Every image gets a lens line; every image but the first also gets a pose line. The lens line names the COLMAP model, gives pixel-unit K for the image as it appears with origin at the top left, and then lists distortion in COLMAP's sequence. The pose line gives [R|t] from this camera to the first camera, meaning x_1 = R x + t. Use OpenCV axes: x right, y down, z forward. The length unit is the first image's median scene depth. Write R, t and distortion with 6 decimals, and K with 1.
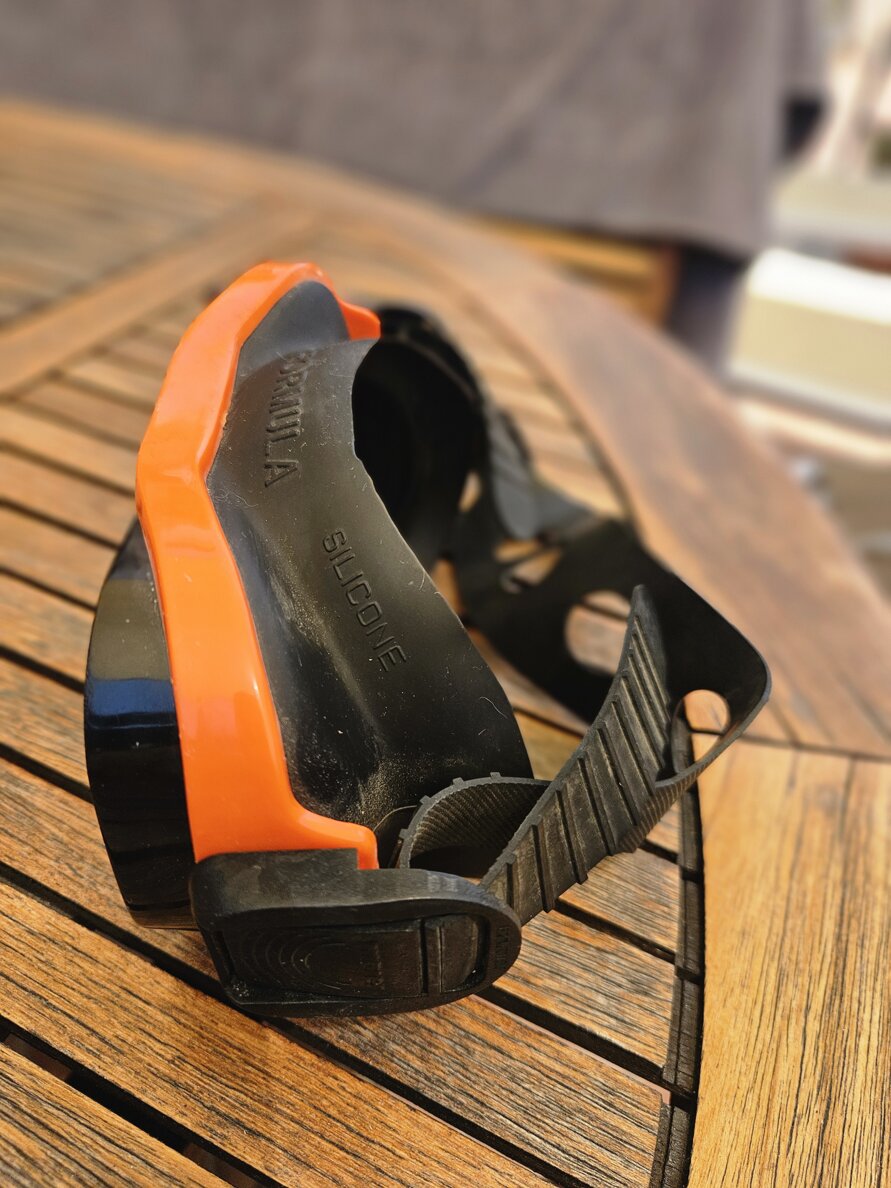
lens RADIAL K [[820.6, 0, 445.3], [0, 820.6, 606.5], [0, 0, 1]] dist [-0.000634, -0.025781]
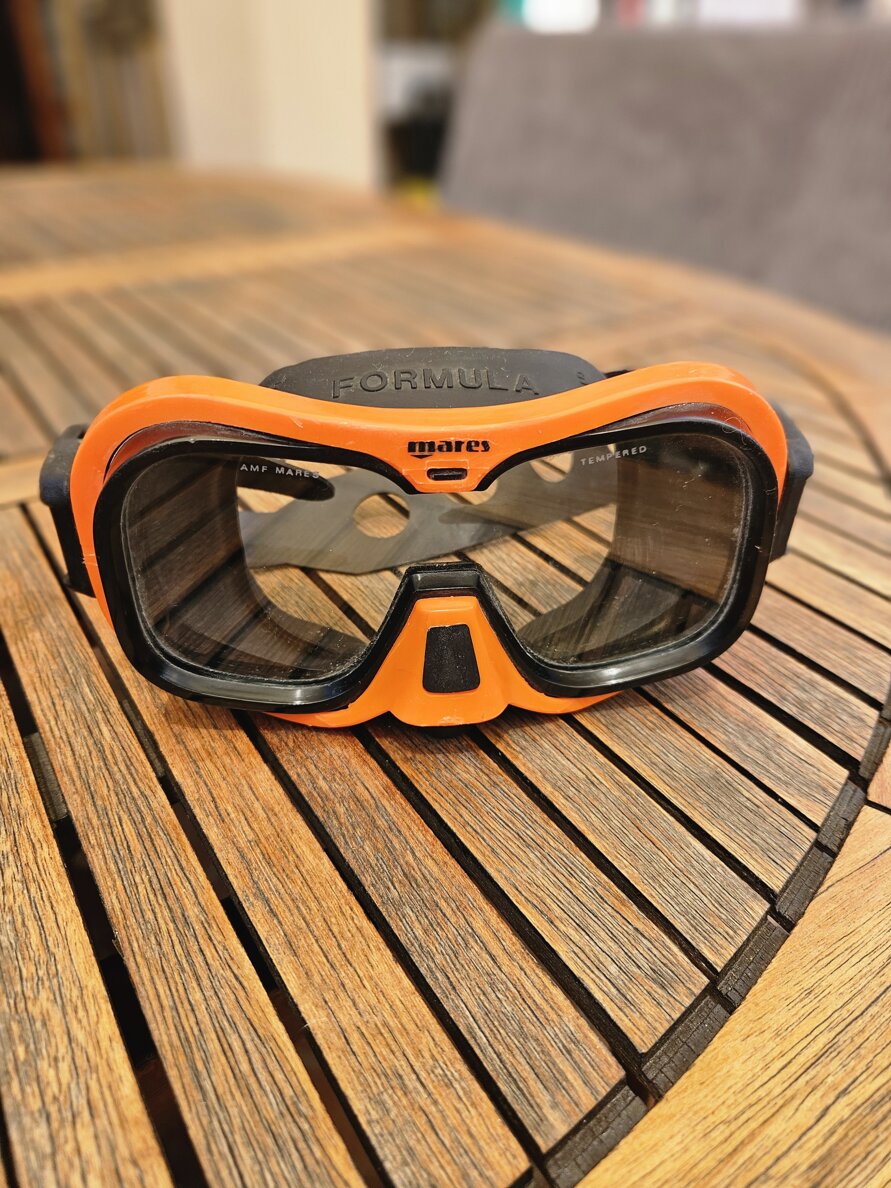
lens RADIAL K [[820.6, 0, 448.8], [0, 820.6, 589.4], [0, 0, 1]] dist [-0.000634, -0.025781]
pose [[0.850817, 0.219041, -0.477631, 0.423539], [-0.295462, 0.951092, -0.090145, 0.214159], [0.434526, 0.217819, 0.873924, -0.034435]]
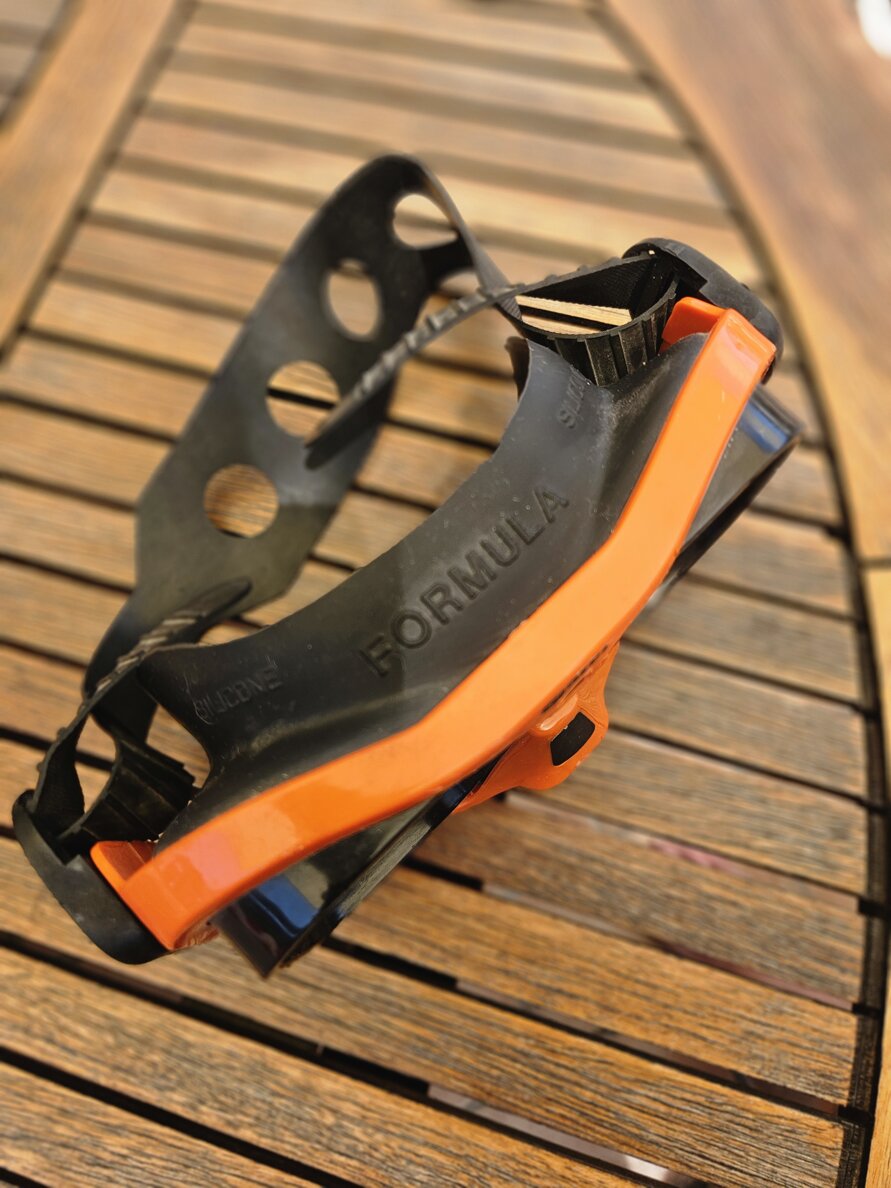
lens RADIAL K [[820.6, 0, 453.4], [0, 820.6, 581.4], [0, 0, 1]] dist [-0.000634, -0.025781]
pose [[0.980443, -0.171735, -0.096122, -0.166399], [0.196800, 0.852109, 0.484954, -0.639483], [-0.001378, -0.494386, 0.869241, 0.122550]]
